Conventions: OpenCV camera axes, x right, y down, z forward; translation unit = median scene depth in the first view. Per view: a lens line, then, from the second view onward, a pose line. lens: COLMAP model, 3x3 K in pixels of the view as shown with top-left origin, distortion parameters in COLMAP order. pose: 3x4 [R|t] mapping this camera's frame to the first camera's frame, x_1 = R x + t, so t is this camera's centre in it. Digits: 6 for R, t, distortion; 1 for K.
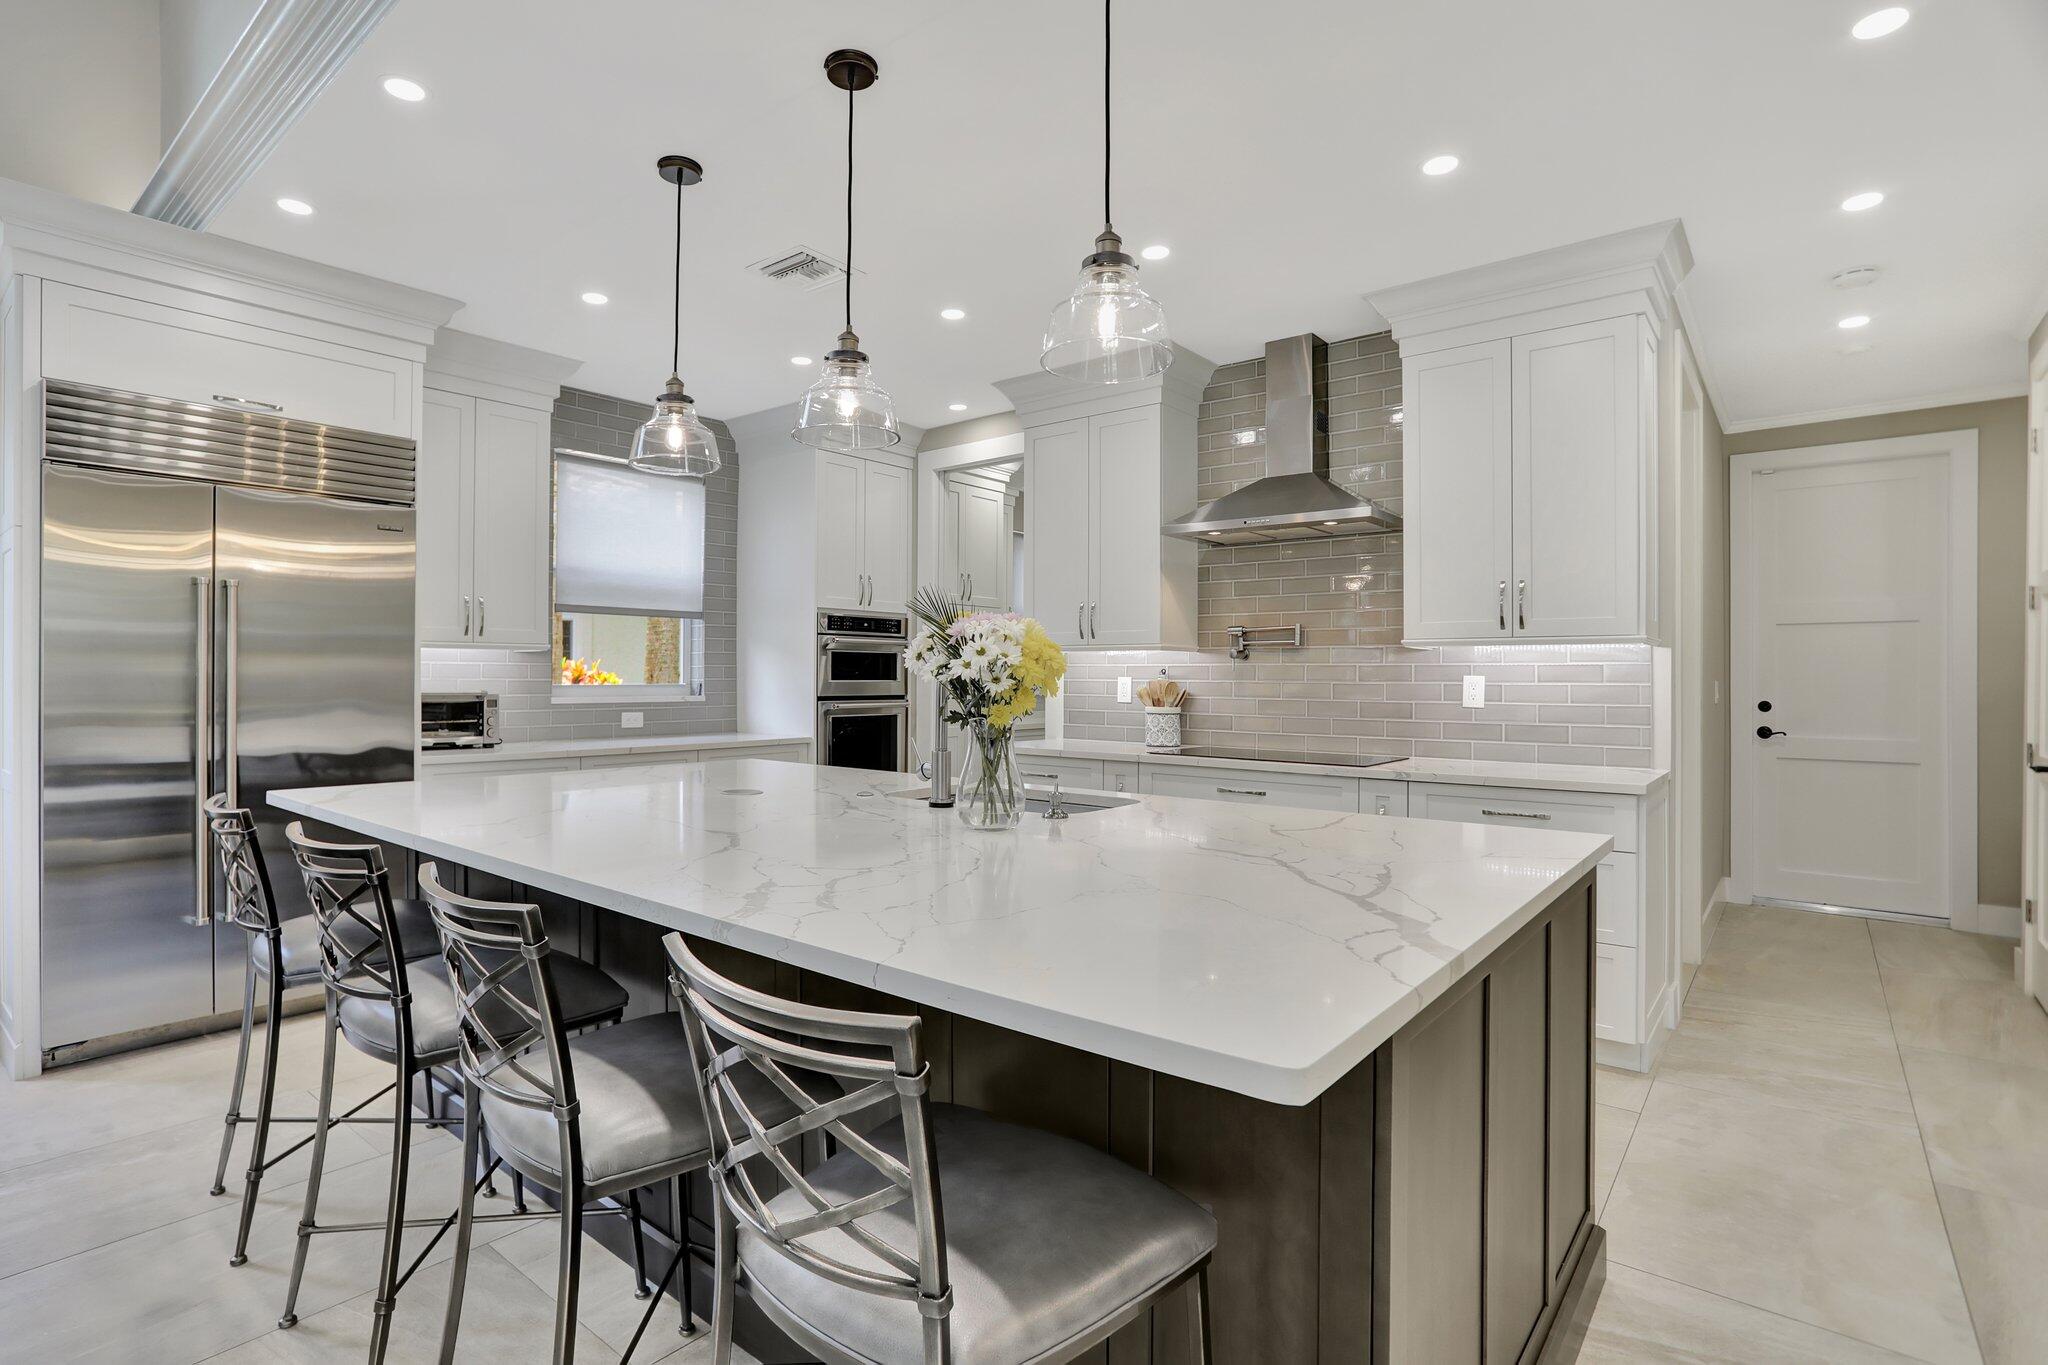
lens RADIAL K [[1005.4, 0, 977.5], [0, 1005.4, 698.1], [0, 0, 1]] dist [-0.061431, 0.024560]
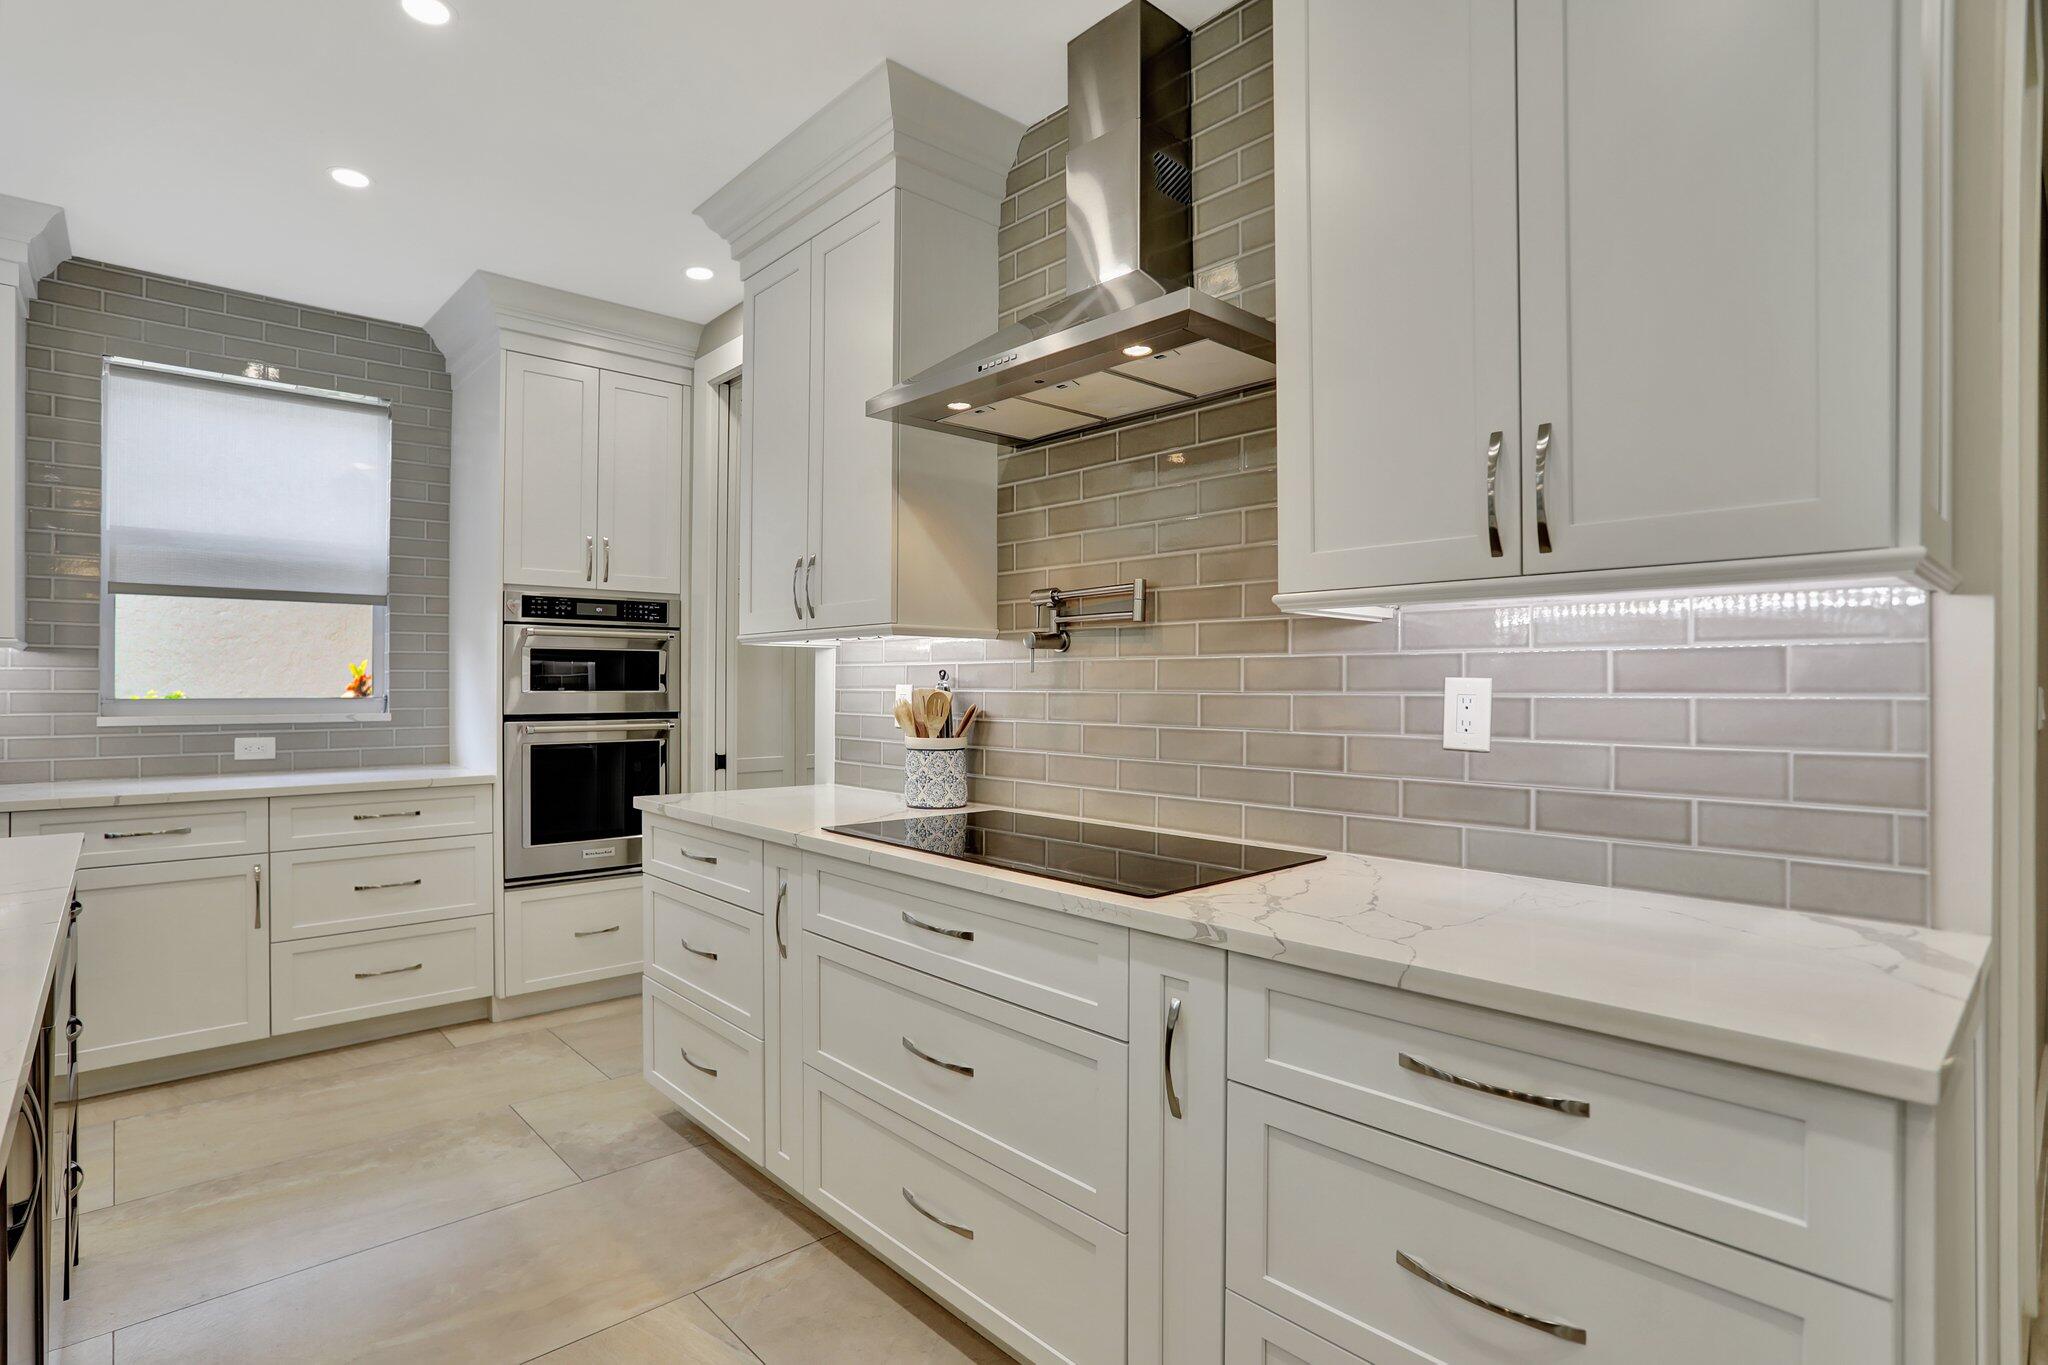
lens RADIAL K [[1005.4, 0, 977.5], [0, 1005.4, 698.1], [0, 0, 1]] dist [-0.061431, 0.024560]
pose [[0.988726, -0.001655, -0.149724, 0.292665], [0.000339, 0.999961, -0.008813, -0.008141], [0.149733, 0.008663, 0.988689, 0.442968]]
